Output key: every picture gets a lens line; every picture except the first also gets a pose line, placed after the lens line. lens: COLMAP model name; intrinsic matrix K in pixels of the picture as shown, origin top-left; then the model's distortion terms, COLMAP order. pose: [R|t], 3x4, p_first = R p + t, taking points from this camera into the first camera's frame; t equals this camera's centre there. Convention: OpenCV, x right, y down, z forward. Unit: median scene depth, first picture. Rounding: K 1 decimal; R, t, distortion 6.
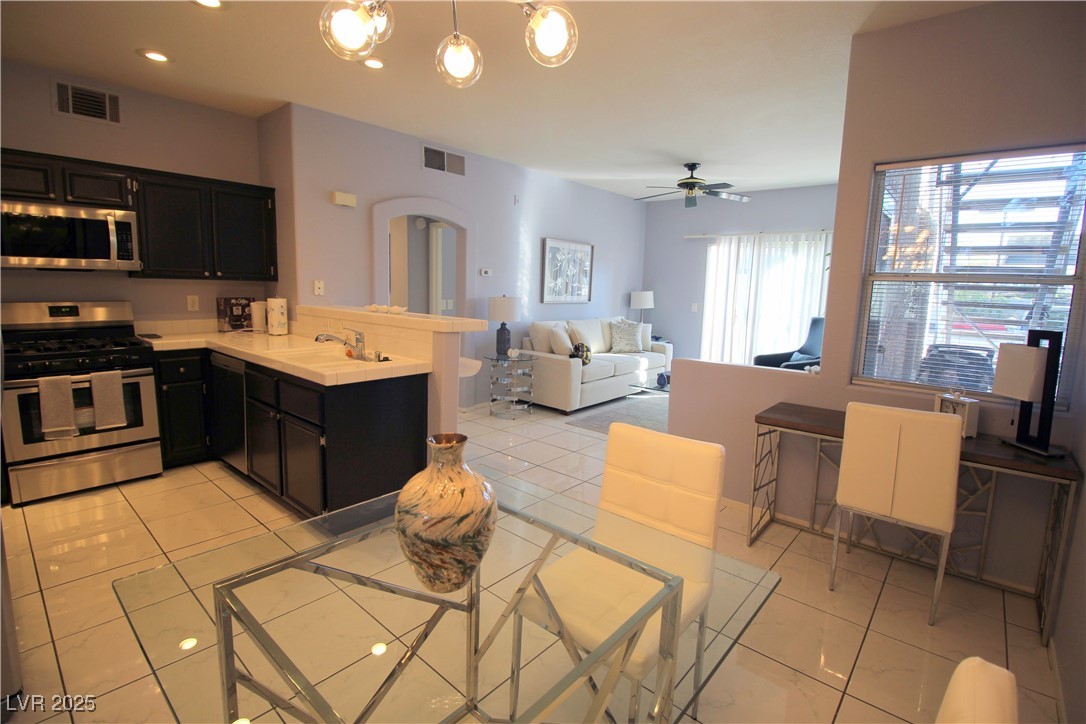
lens RADIAL K [[516.4, 0, 548.3], [0, 516.4, 353.7], [0, 0, 1]] dist [0.002206, -0.012996]
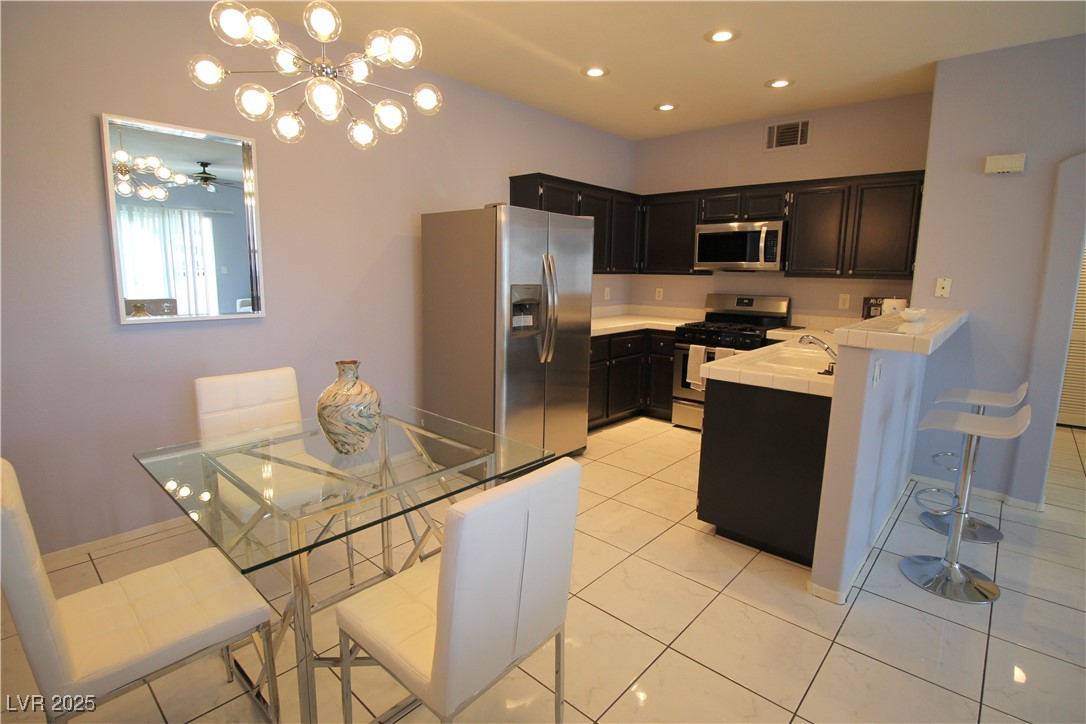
lens RADIAL K [[516.4, 0, 548.3], [0, 516.4, 353.7], [0, 0, 1]] dist [0.002206, -0.012996]
pose [[-0.003195, 0.132008, -0.991243, 0.404985], [-0.145220, 0.980679, 0.131070, -0.053131], [0.989394, 0.144367, 0.016037, 0.487750]]
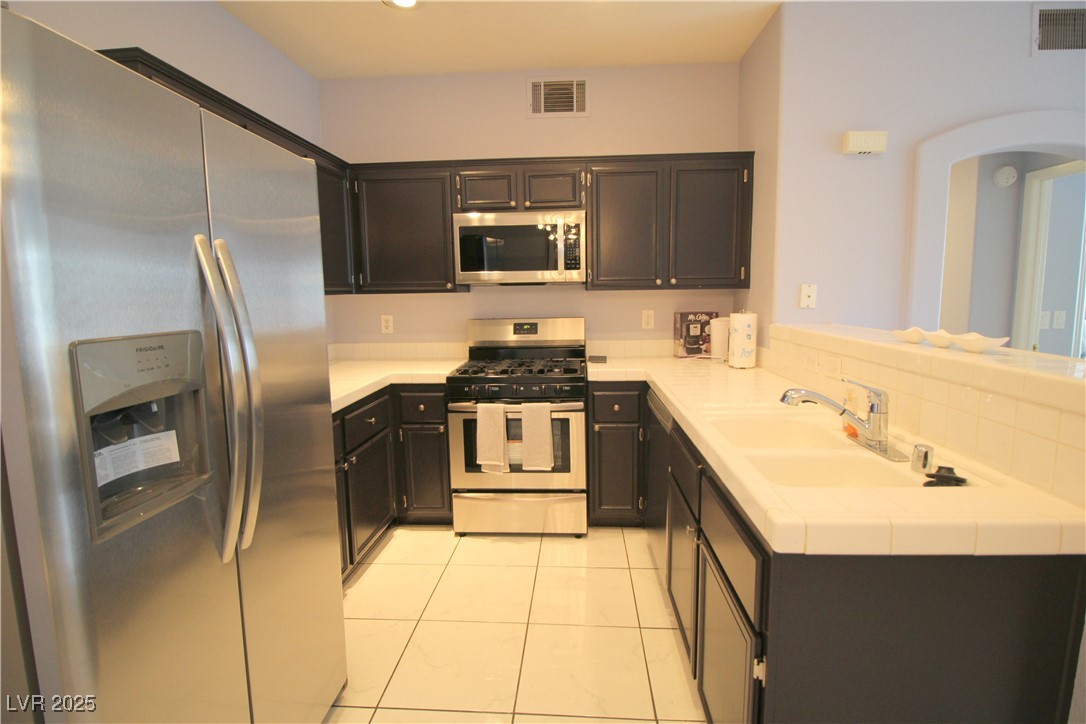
lens RADIAL K [[516.4, 0, 548.3], [0, 516.4, 353.7], [0, 0, 1]] dist [0.002206, -0.012996]
pose [[0.613991, 0.058157, -0.787168, -0.172579], [-0.070671, 0.997327, 0.018560, -0.057256], [0.786143, 0.044234, 0.616460, 0.448809]]
